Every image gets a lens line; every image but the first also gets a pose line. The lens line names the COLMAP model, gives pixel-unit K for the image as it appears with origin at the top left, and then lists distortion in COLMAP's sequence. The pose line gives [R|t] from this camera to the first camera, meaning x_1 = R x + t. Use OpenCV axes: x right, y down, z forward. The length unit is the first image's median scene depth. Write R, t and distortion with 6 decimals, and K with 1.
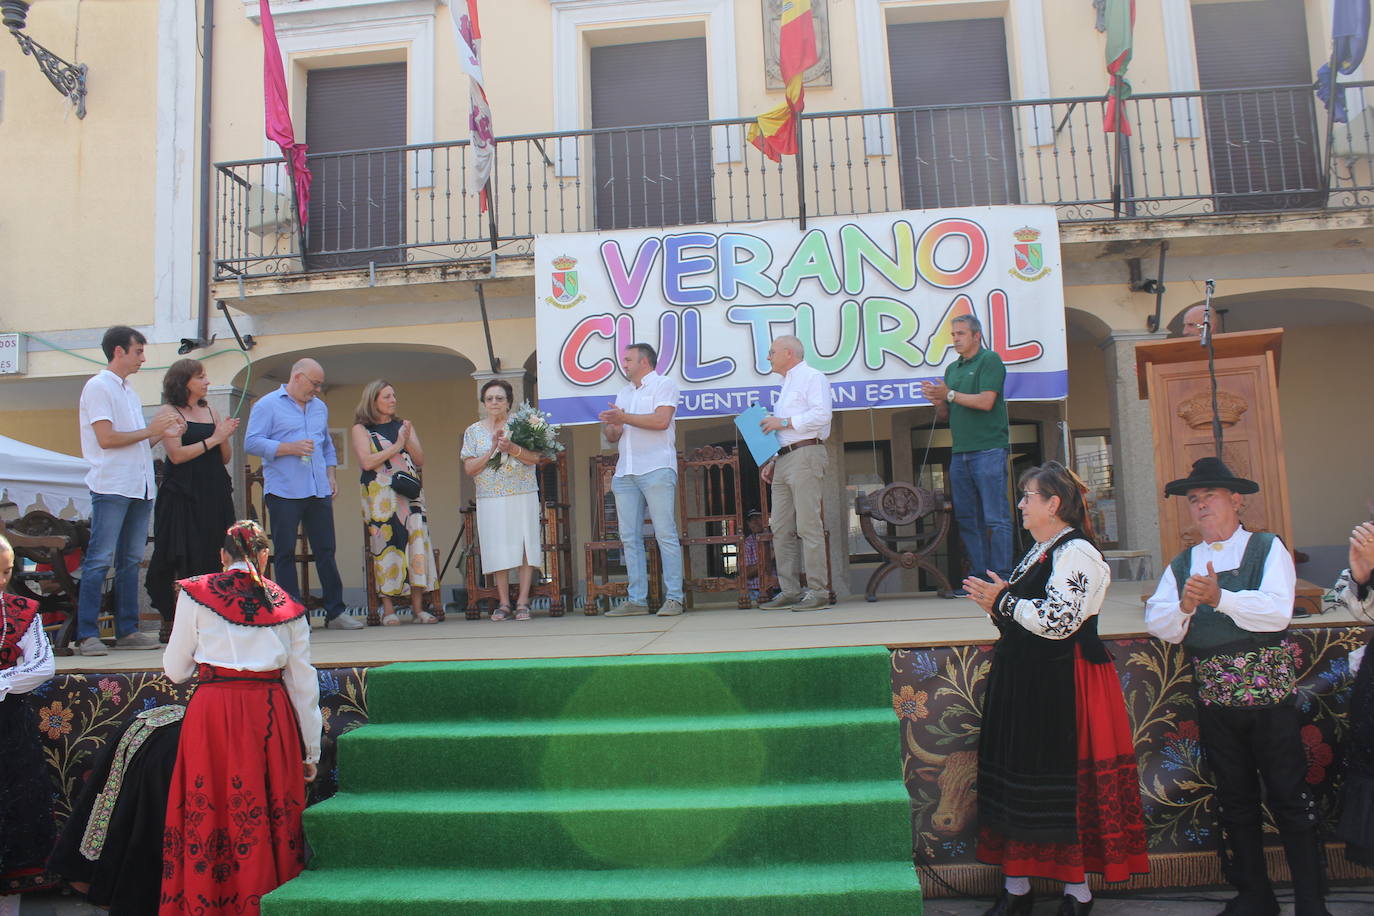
lens RADIAL K [[1169.7, 0, 661.6], [0, 1169.7, 413.1], [0, 0, 1]] dist [-0.141229, 0.110849]
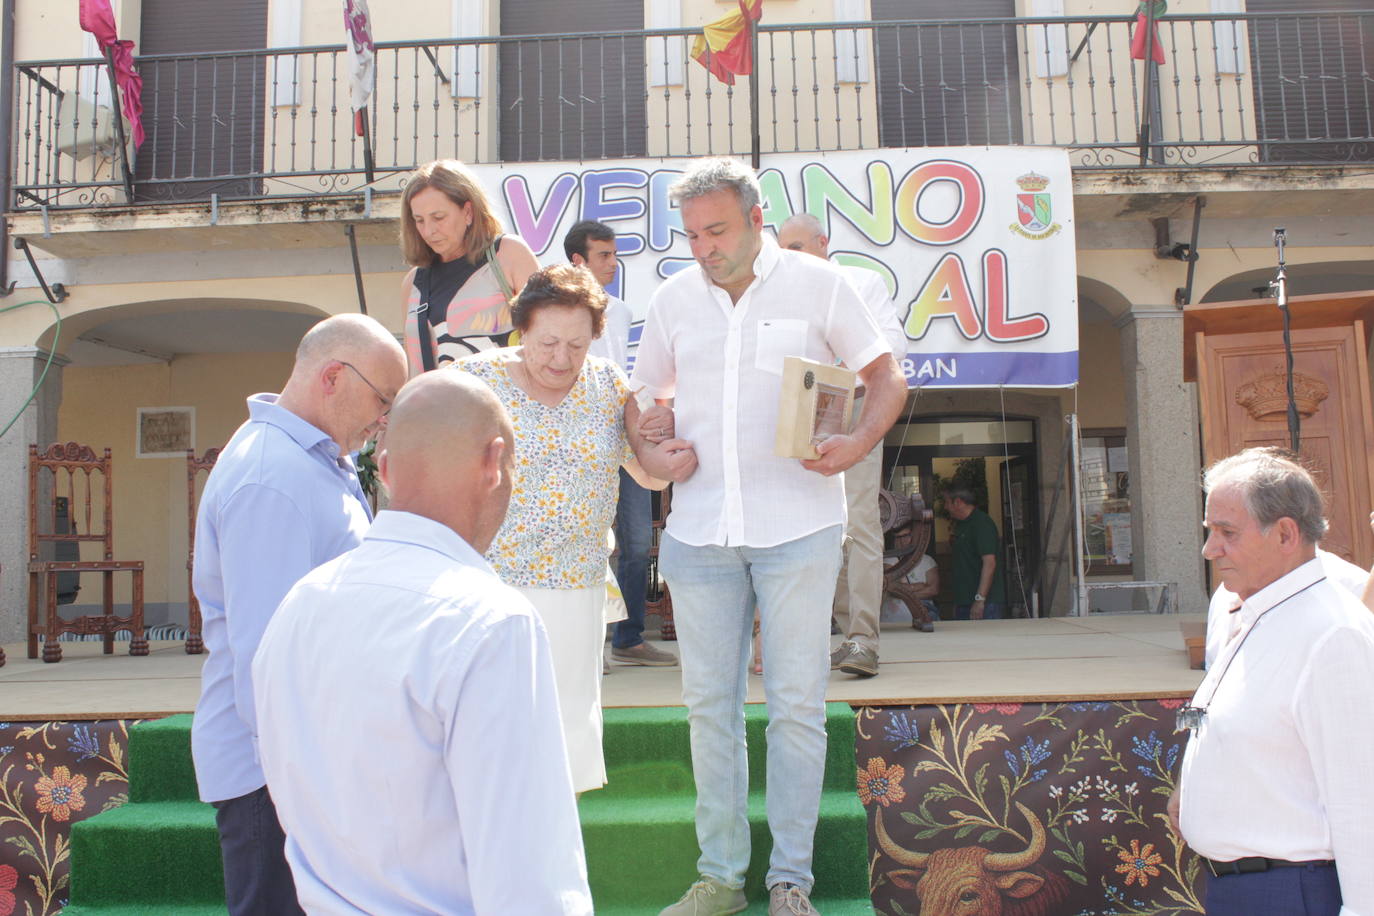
lens RADIAL K [[1331.8, 0, 662.4], [0, 1331.8, 412.7], [0, 0, 1]] dist [-0.103709, 0.099850]
pose [[0.998463, 0.023325, 0.050274, 0.014933], [-0.023570, 0.999713, 0.004300, 0.008563], [-0.050159, -0.005478, 0.998726, 0.086931]]
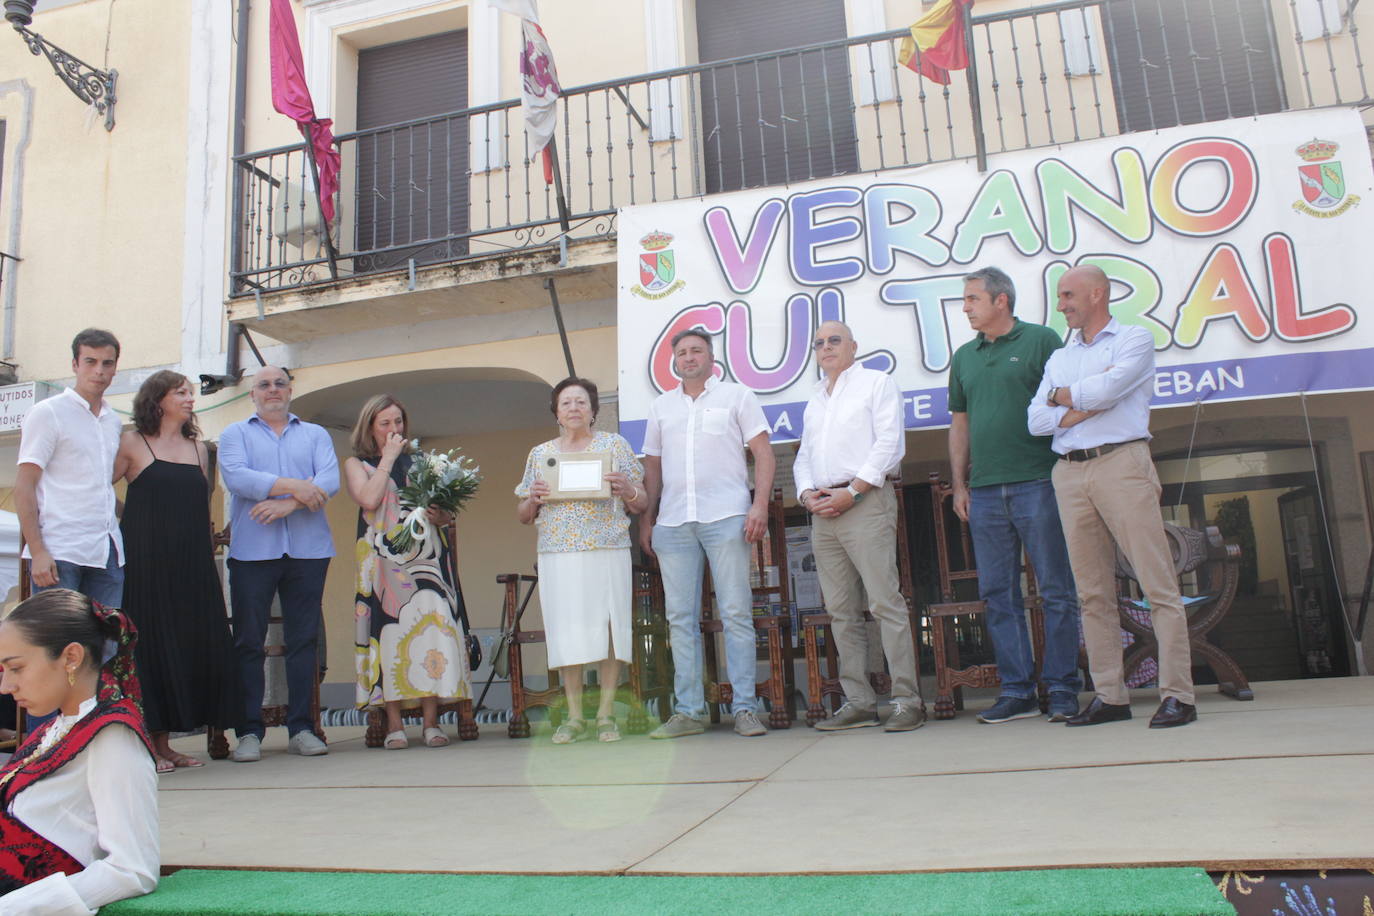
lens RADIAL K [[1169.7, 0, 661.6], [0, 1169.7, 413.1], [0, 0, 1]] dist [-0.141229, 0.110849]
pose [[0.985261, -0.045587, -0.164872, 0.037424], [0.035394, 0.997306, -0.064242, 0.028061], [0.167357, 0.057459, 0.984221, 0.283405]]
